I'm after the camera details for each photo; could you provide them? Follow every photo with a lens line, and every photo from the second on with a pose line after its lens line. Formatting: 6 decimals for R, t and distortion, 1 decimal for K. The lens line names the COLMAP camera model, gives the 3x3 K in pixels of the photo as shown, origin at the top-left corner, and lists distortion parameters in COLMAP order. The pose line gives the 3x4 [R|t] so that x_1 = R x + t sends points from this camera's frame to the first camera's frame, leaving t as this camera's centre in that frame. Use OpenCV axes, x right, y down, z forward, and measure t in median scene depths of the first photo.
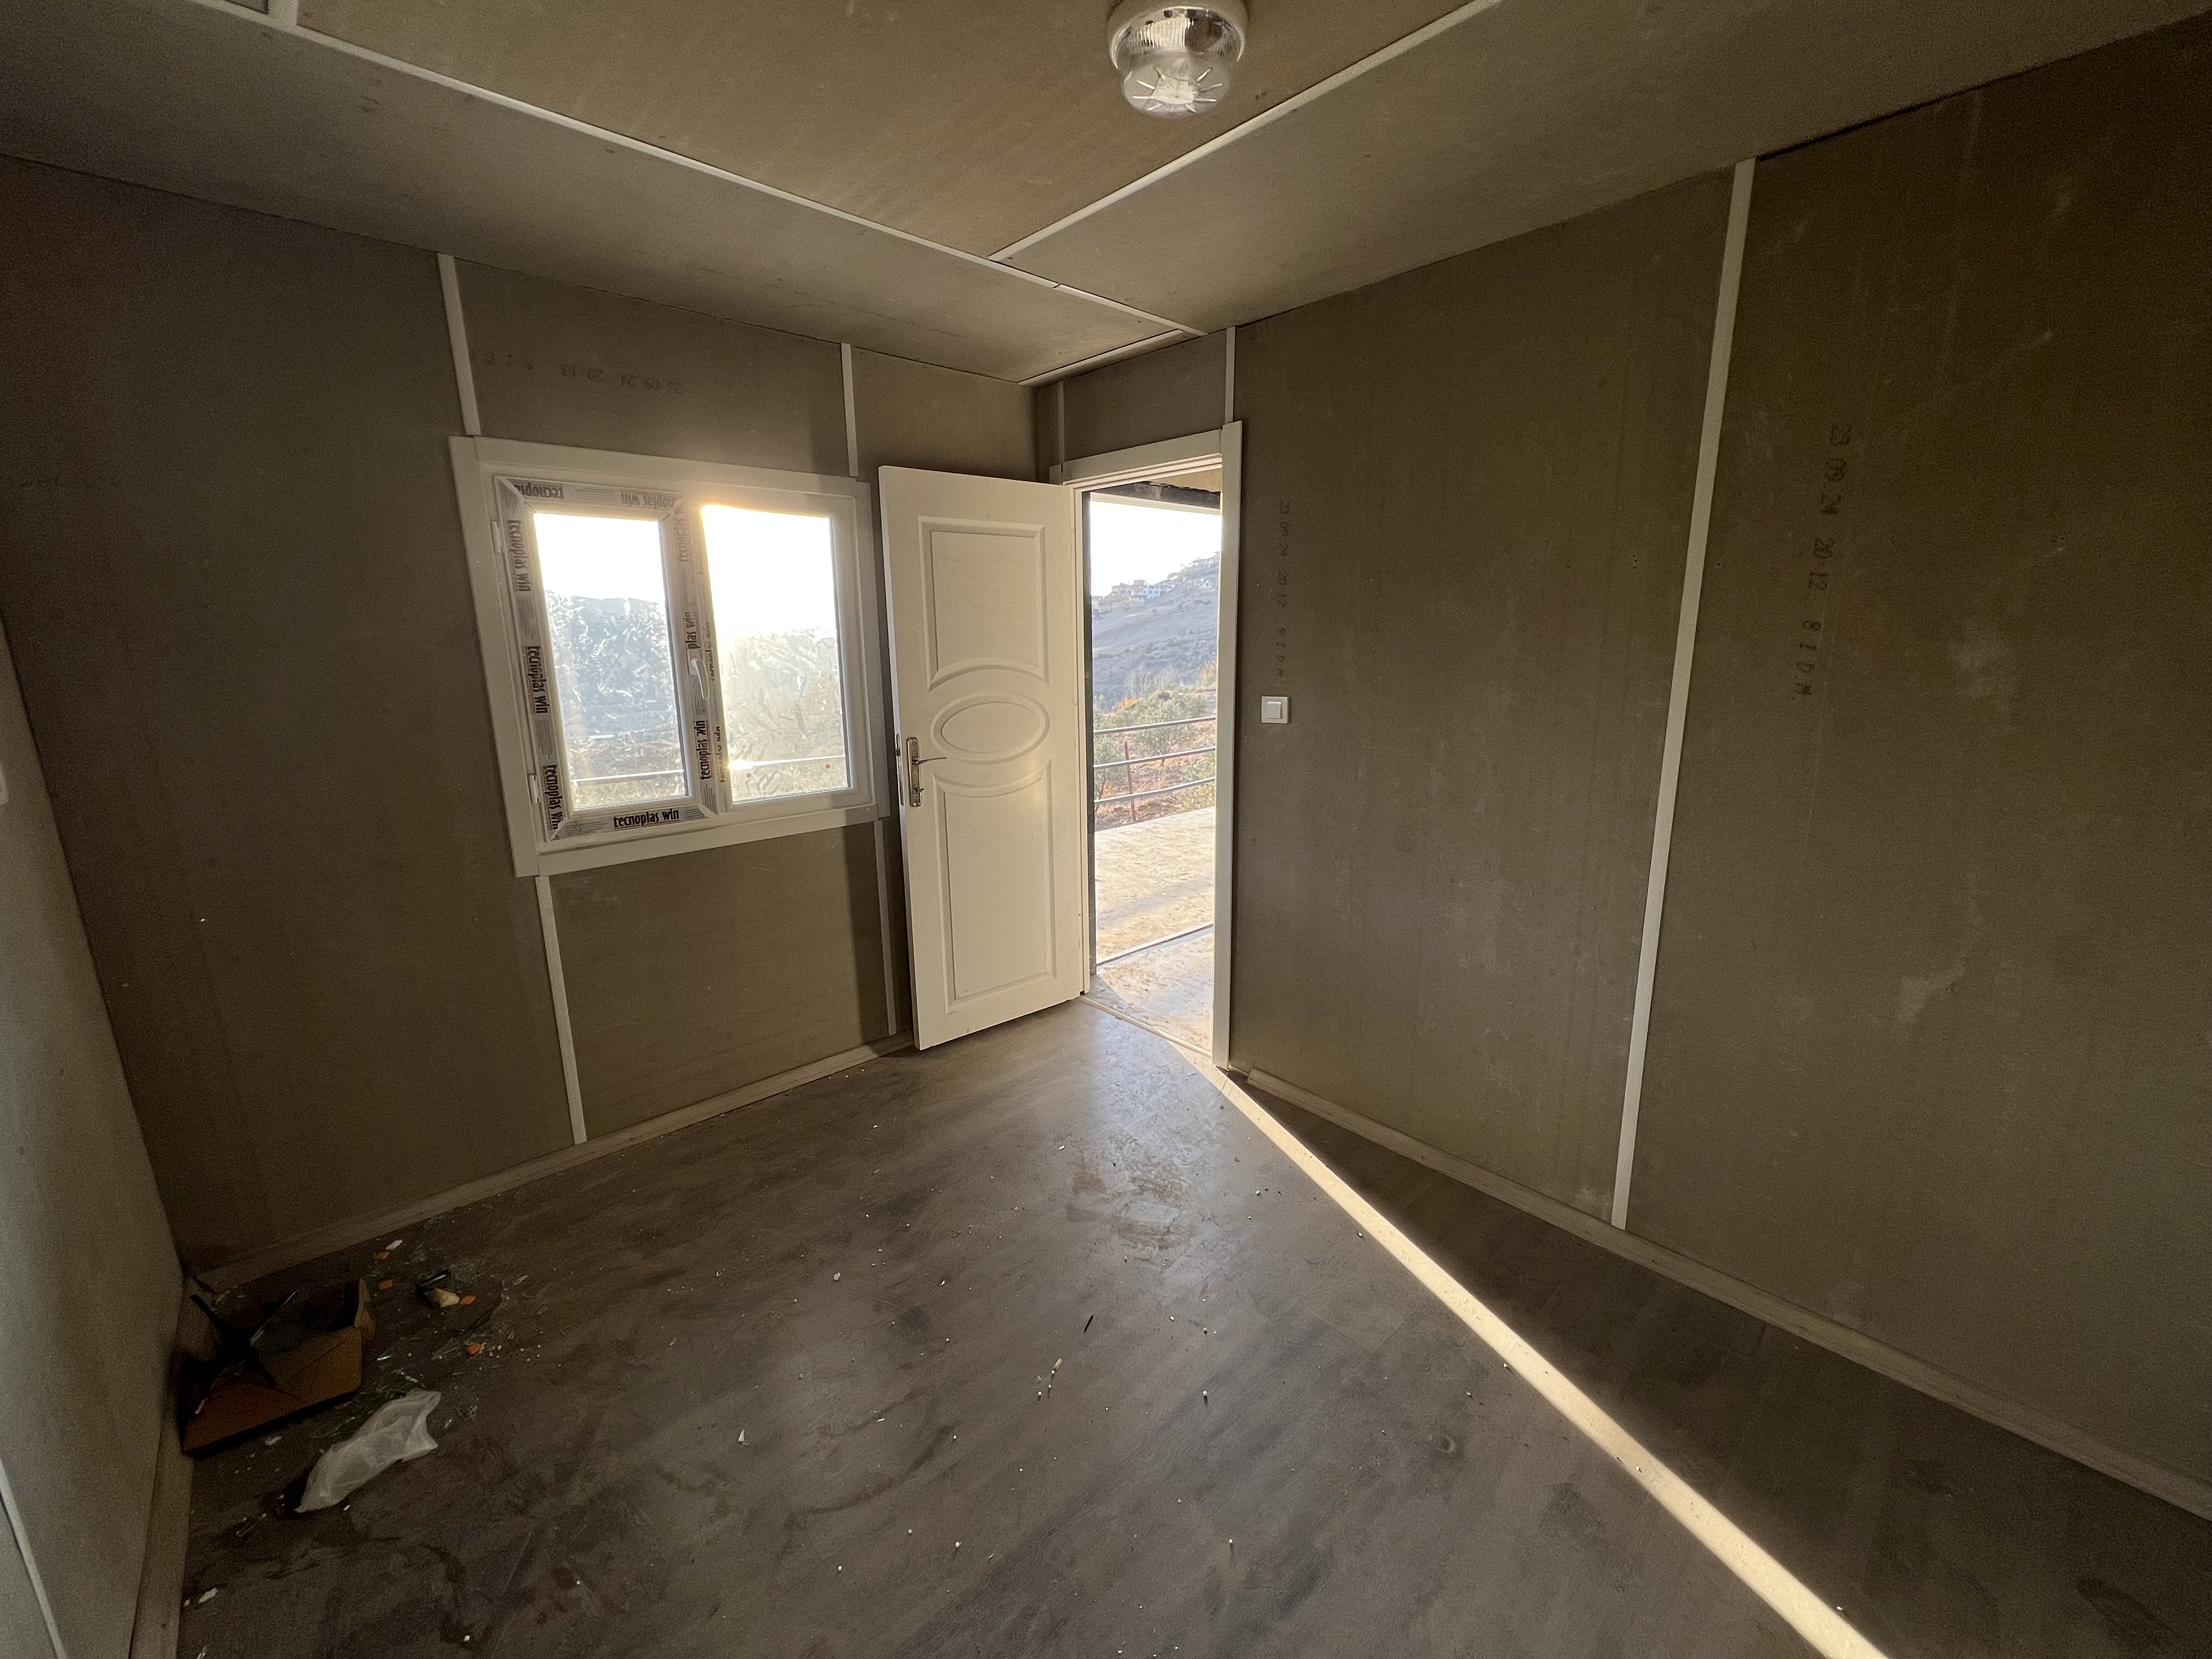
lens RADIAL K [[1041.3, 0, 1127.2], [0, 1041.3, 847.9], [0, 0, 1]] dist [-0.012370, -0.000123]
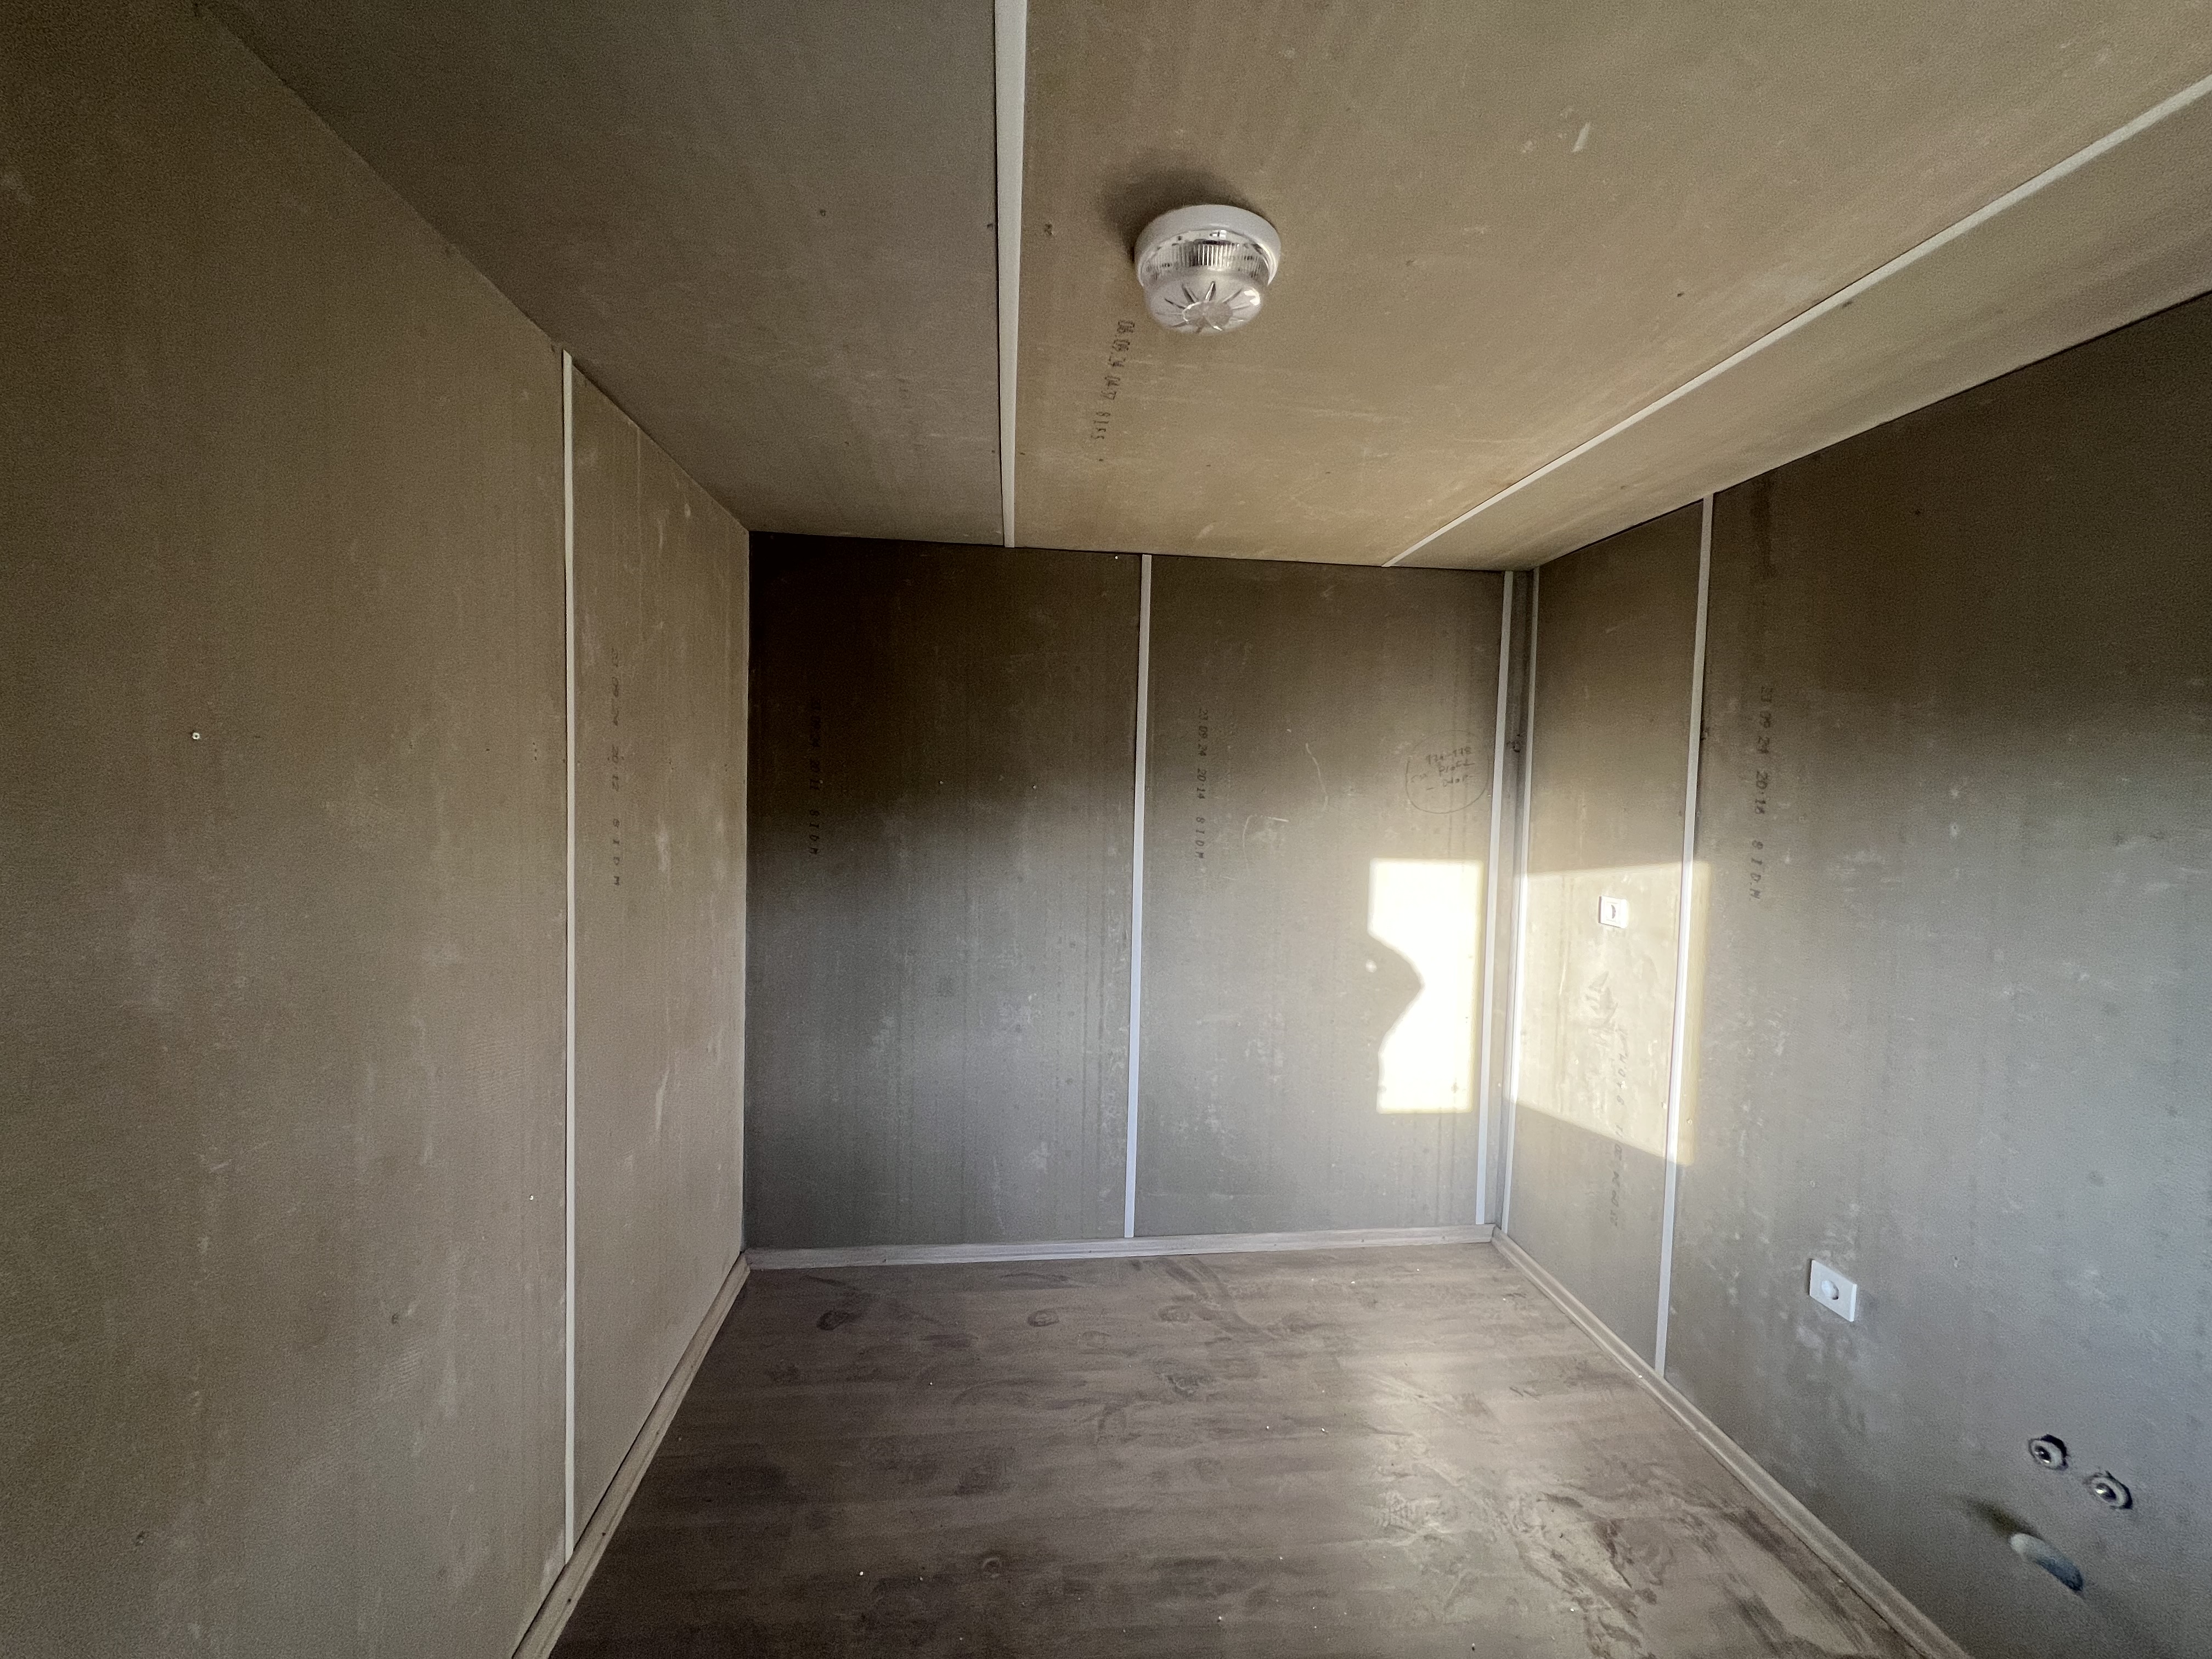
lens RADIAL K [[881.9, 0, 1101.2], [0, 881.9, 822.6], [0, 0, 1]] dist [-0.002443, 0.000016]
pose [[-0.806515, -0.026797, 0.590606, -0.293817], [0.110733, 0.974447, 0.195426, -0.333016], [-0.580751, 0.223014, -0.782939, 1.401380]]
